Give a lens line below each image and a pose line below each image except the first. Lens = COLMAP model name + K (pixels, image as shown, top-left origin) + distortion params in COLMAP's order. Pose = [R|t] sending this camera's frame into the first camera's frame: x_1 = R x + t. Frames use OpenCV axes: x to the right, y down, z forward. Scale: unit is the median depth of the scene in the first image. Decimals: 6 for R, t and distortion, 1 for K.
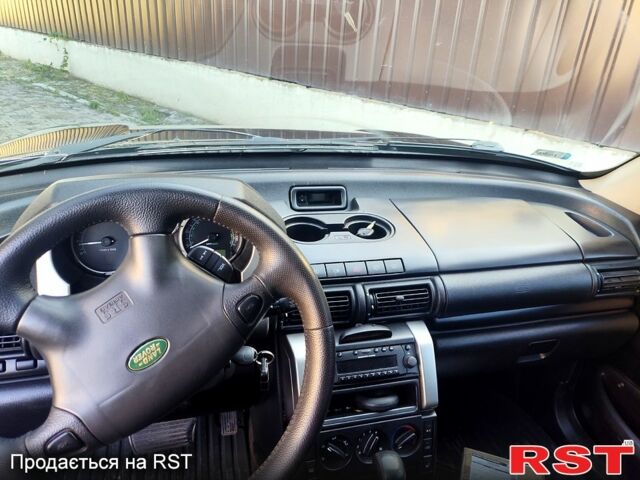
lens RADIAL K [[507.1, 0, 320.0], [0, 507.1, 240.0], [0, 0, 1]] dist [0.002048, -0.000282]
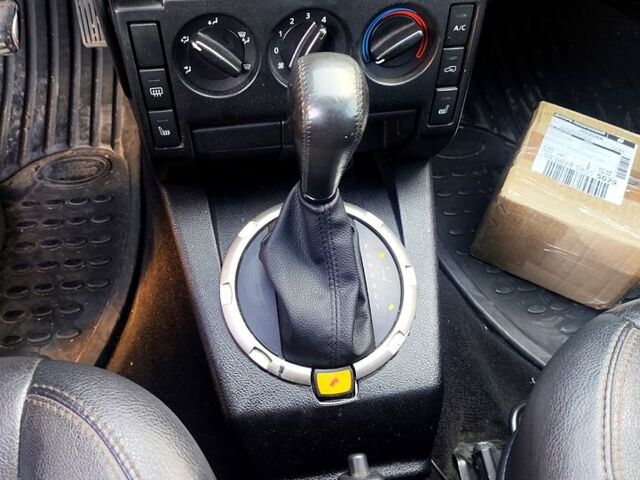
lens RADIAL K [[507.1, 0, 320.0], [0, 507.1, 240.0], [0, 0, 1]] dist [0.002048, -0.000282]
pose [[0.985726, 0.101651, -0.134206, 0.176669], [-0.011321, 0.835368, 0.549575, 0.296674], [0.167976, -0.540211, 0.824594, 0.553946]]
